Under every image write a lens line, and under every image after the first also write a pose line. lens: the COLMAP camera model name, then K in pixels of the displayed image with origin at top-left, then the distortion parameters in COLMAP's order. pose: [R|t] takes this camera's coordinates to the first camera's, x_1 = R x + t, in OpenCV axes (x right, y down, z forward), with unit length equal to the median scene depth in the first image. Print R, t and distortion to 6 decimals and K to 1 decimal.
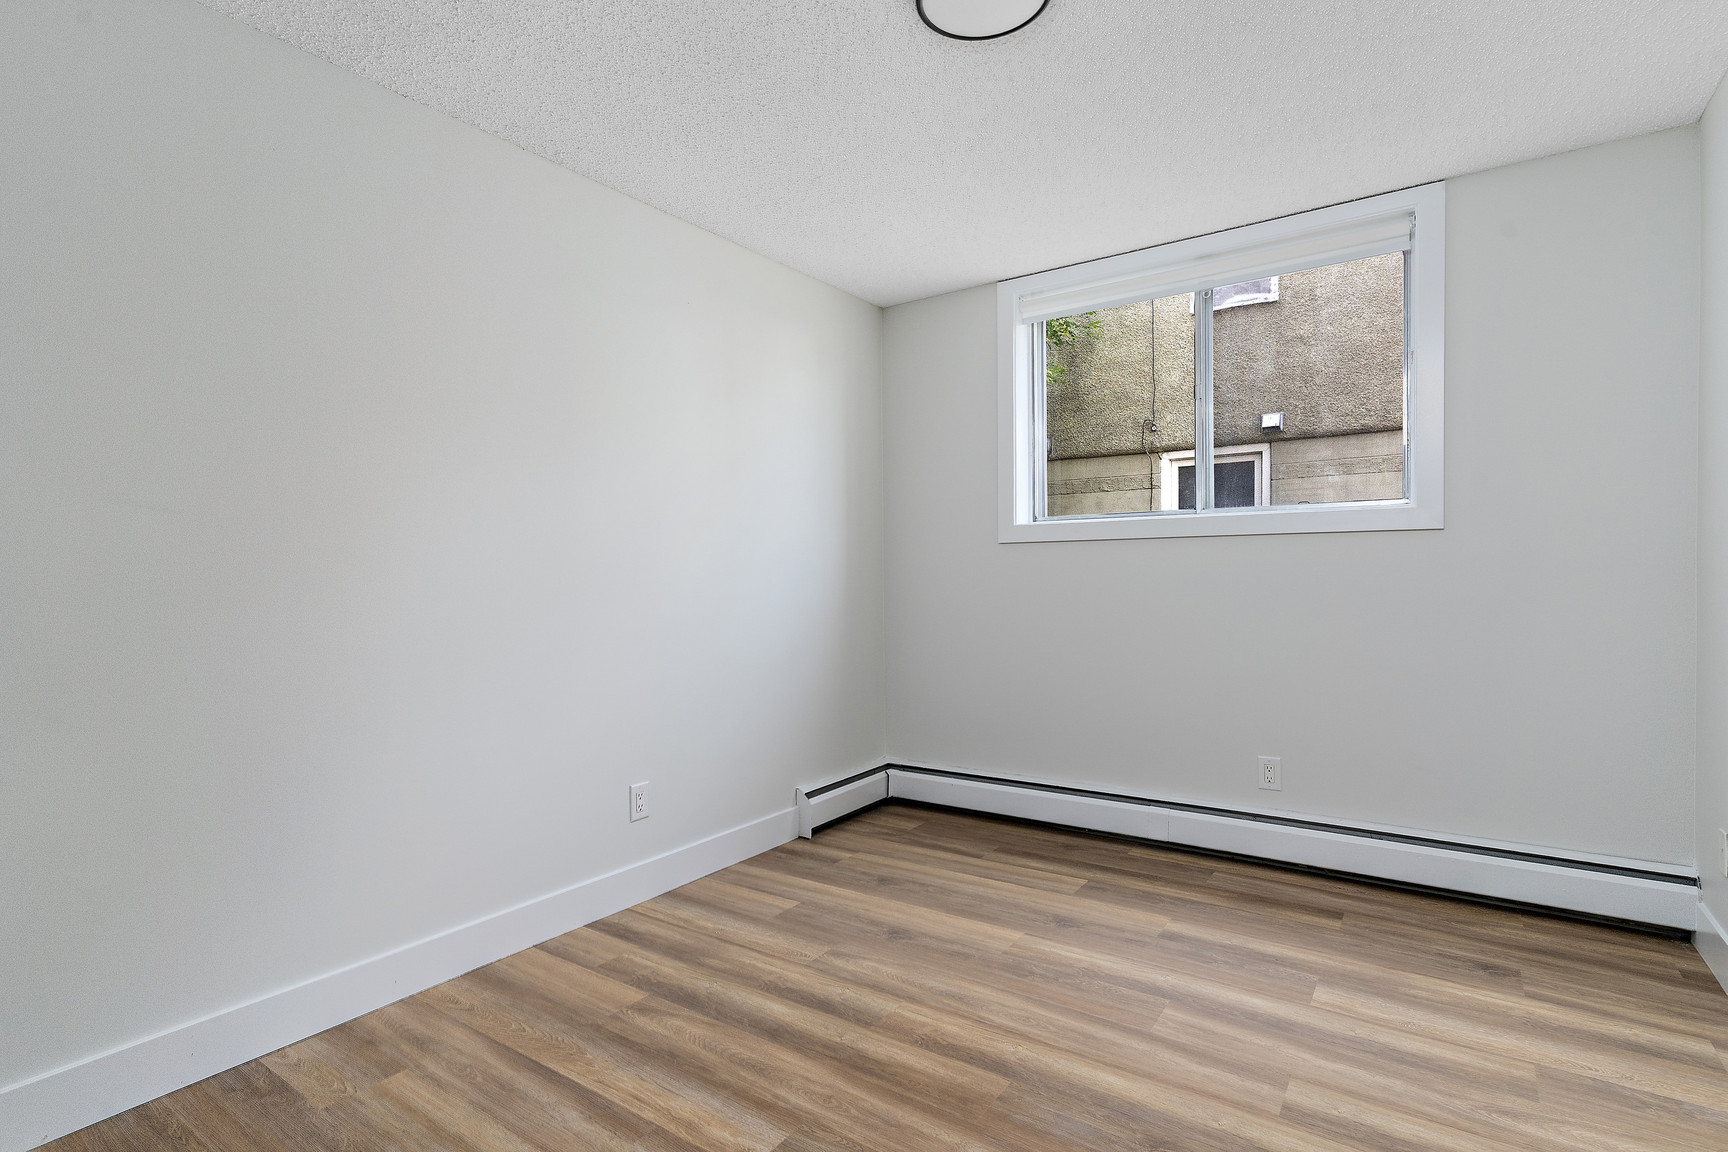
lens RADIAL K [[831.6, 0, 843.5], [0, 831.6, 581.3], [0, 0, 1]] dist [-0.000226, 0.000704]
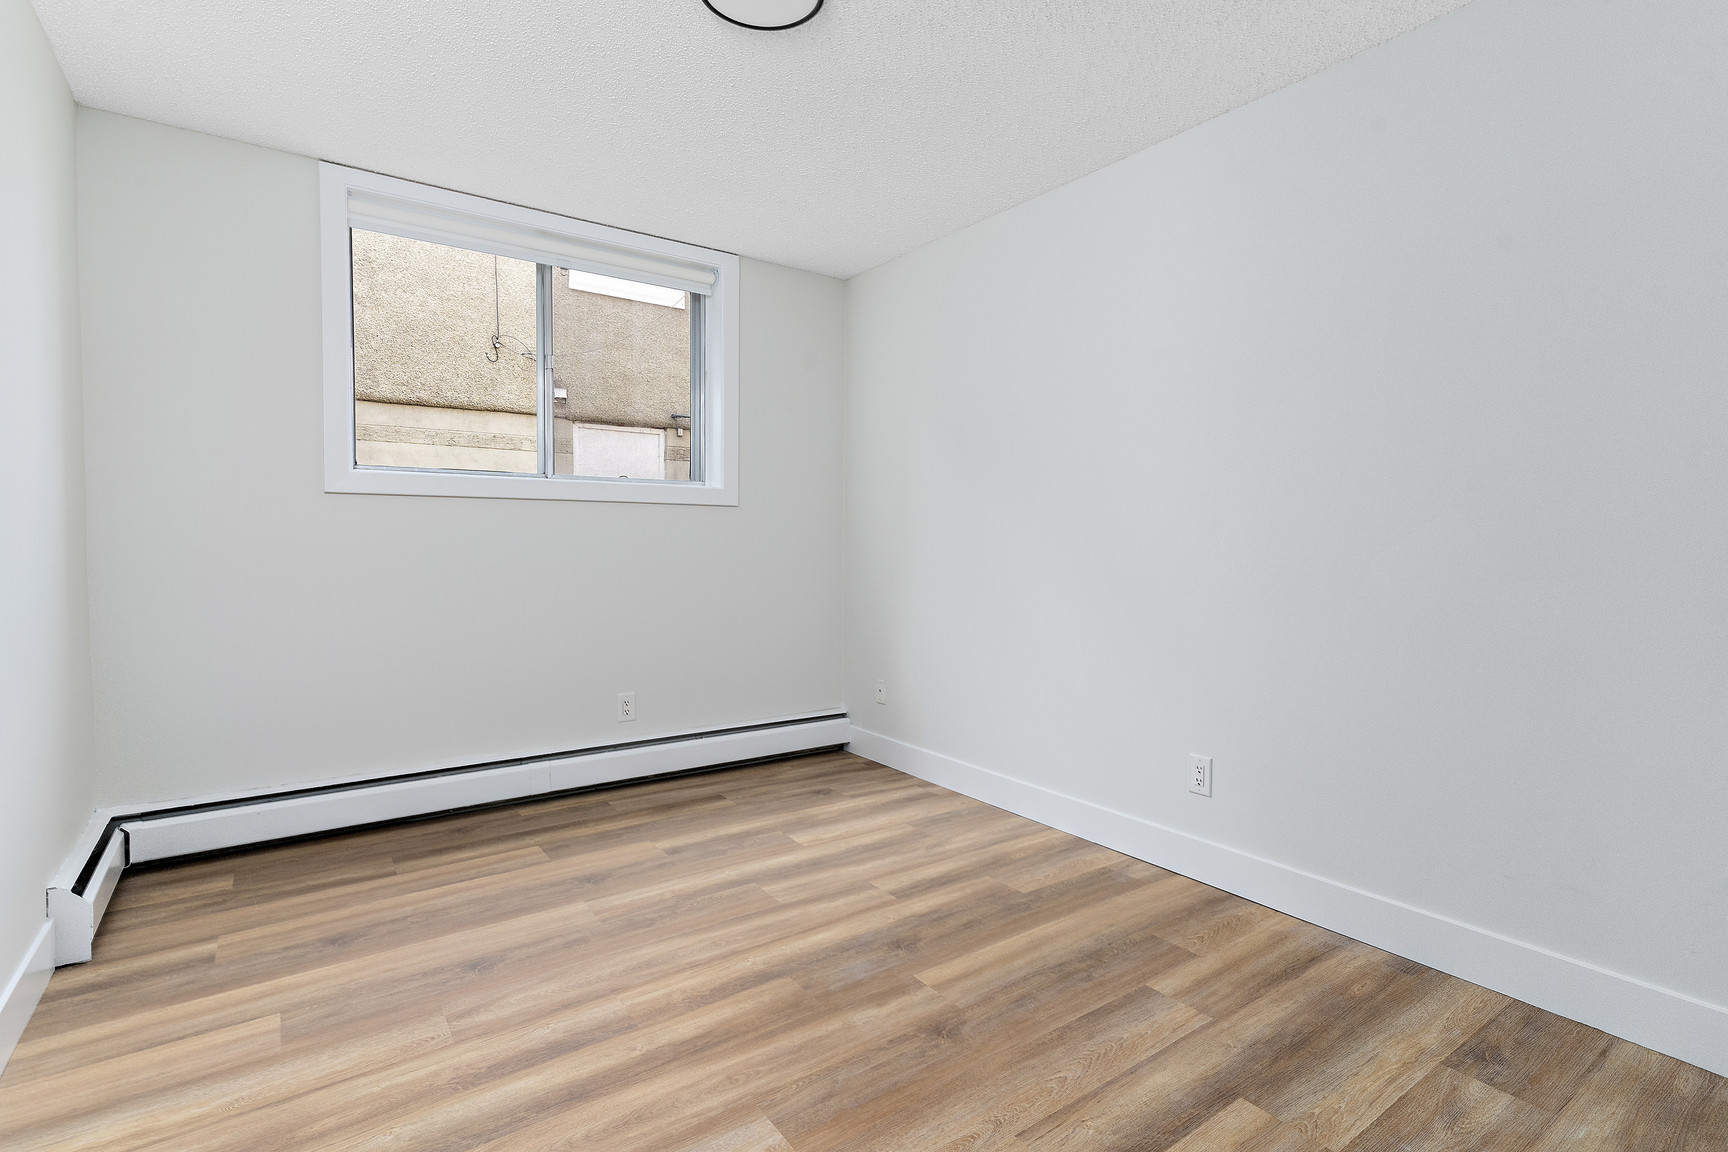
lens RADIAL K [[831.6, 0, 843.5], [0, 831.6, 581.3], [0, 0, 1]] dist [-0.000226, 0.000704]
pose [[0.337804, -0.035951, 0.940530, -0.568488], [-0.003843, 0.999209, 0.039574, 0.005444], [-0.941209, -0.016983, 0.337398, 0.373406]]
